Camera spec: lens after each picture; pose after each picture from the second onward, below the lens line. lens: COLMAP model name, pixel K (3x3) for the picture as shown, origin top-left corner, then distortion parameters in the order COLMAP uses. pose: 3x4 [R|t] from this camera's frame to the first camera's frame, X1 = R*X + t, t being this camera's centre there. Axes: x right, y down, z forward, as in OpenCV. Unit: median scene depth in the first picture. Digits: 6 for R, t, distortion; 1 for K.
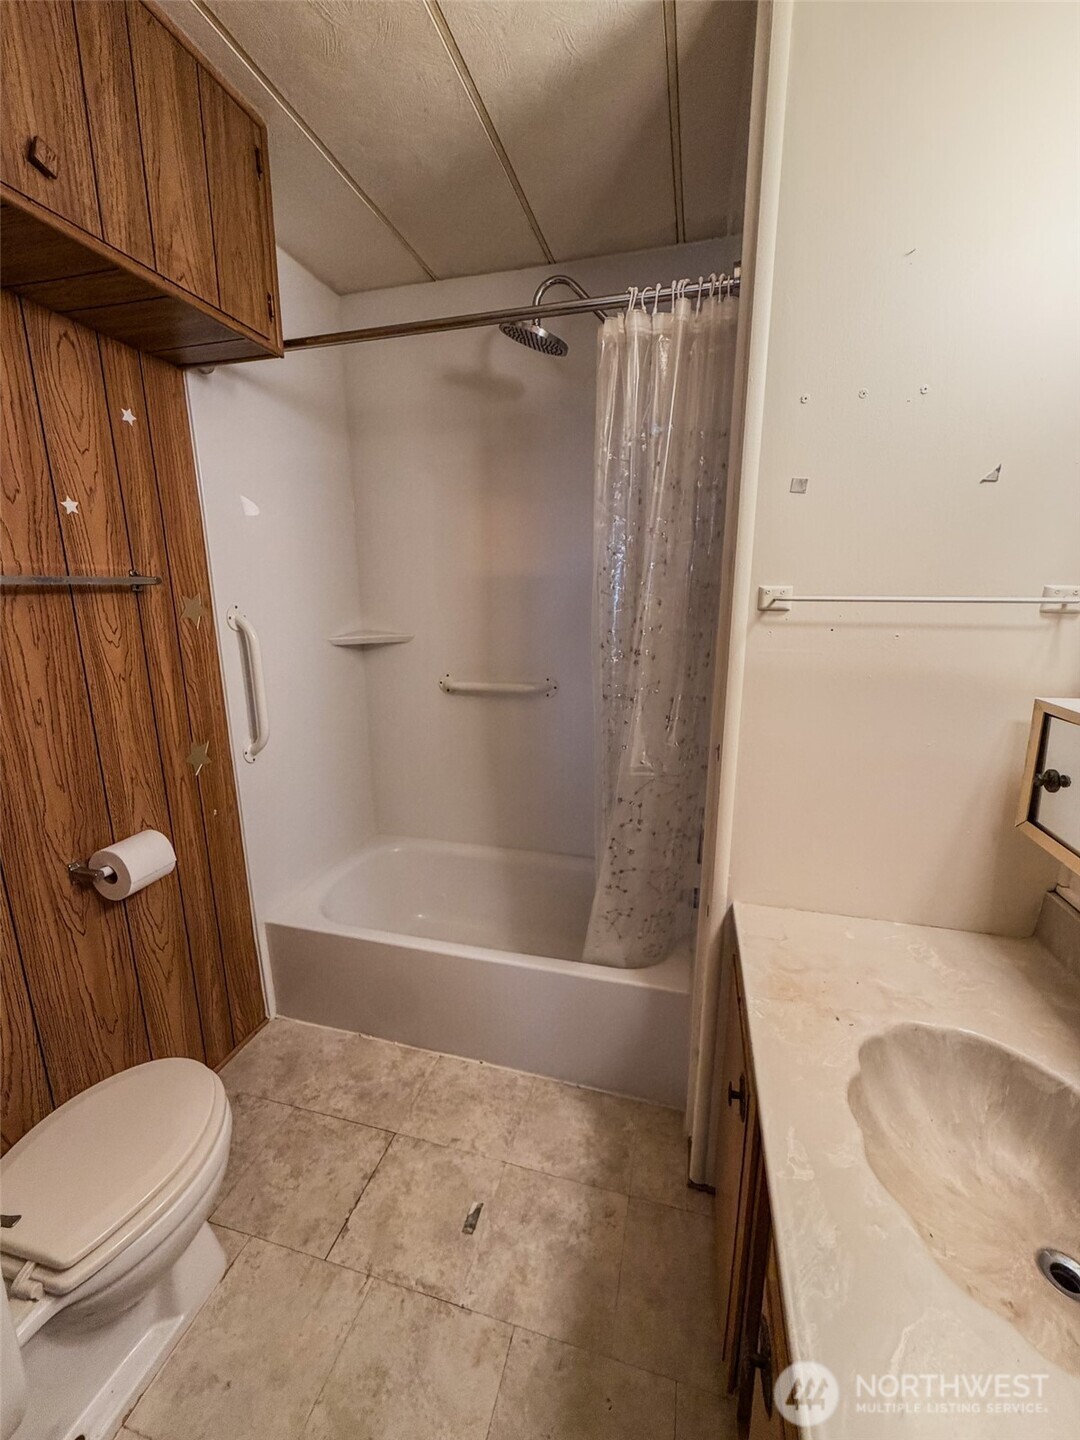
lens RADIAL K [[573.5, 0, 542.3], [0, 573.5, 714.1], [0, 0, 1]] dist [0.003509, -0.001174]
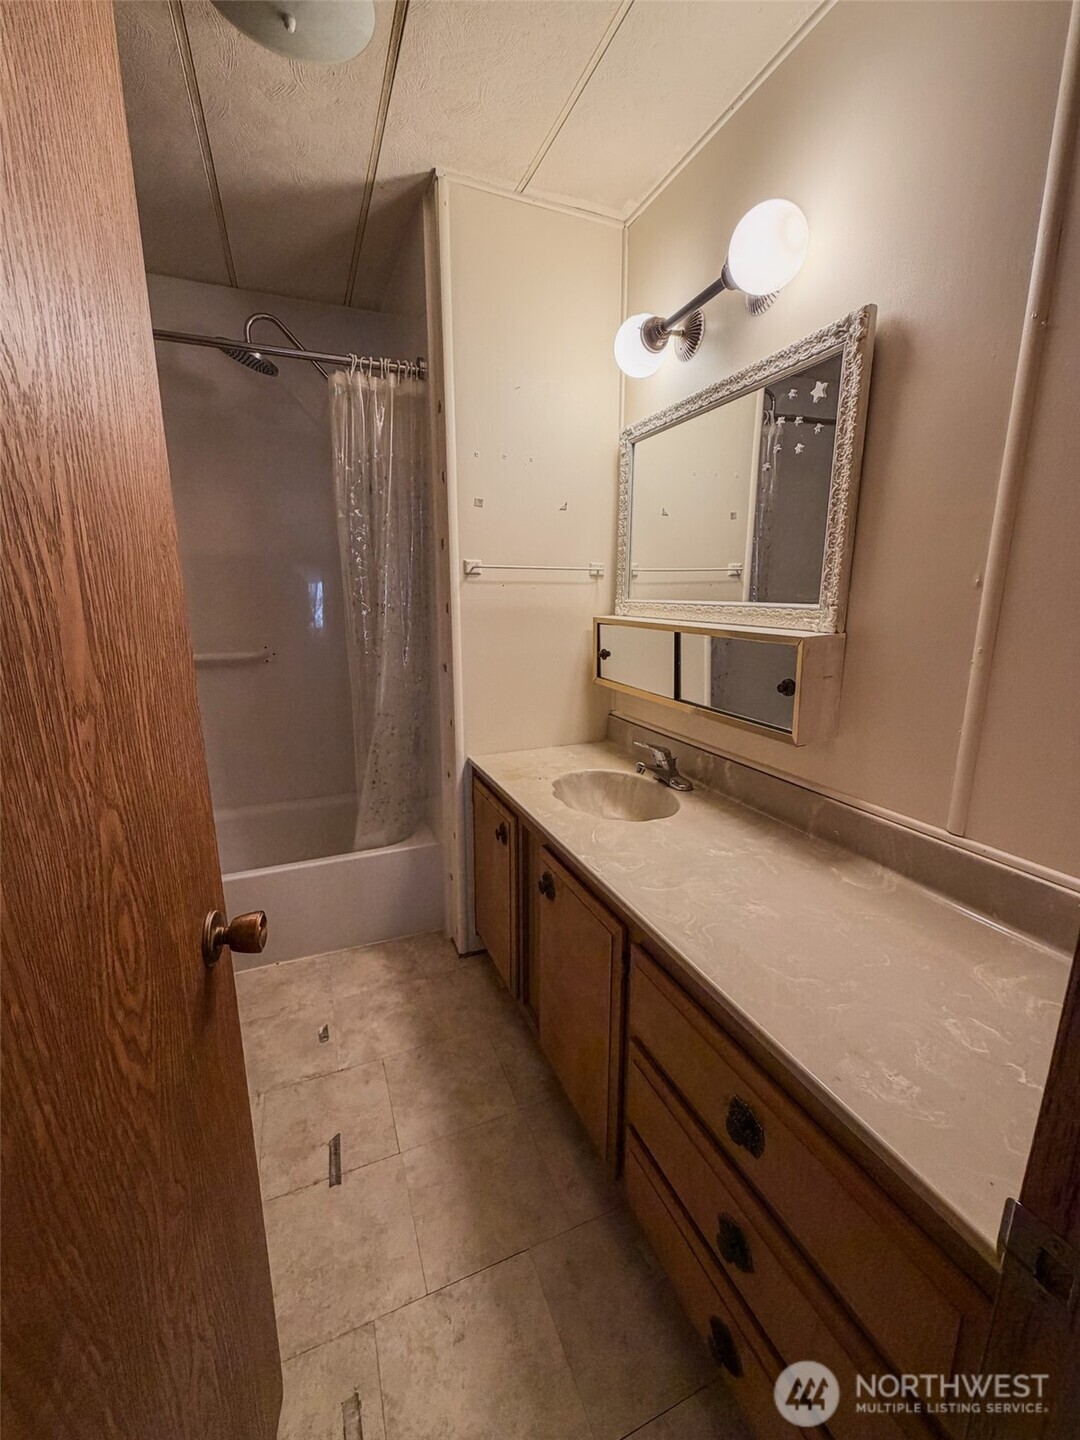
lens RADIAL K [[573.5, 0, 539.4], [0, 573.5, 715.5], [0, 0, 1]] dist [0.003509, -0.001174]
pose [[0.794918, -0.130771, 0.592457, -0.502111], [0.127780, 0.990678, 0.047223, 0.179733], [-0.593109, 0.038165, 0.804217, -0.473032]]
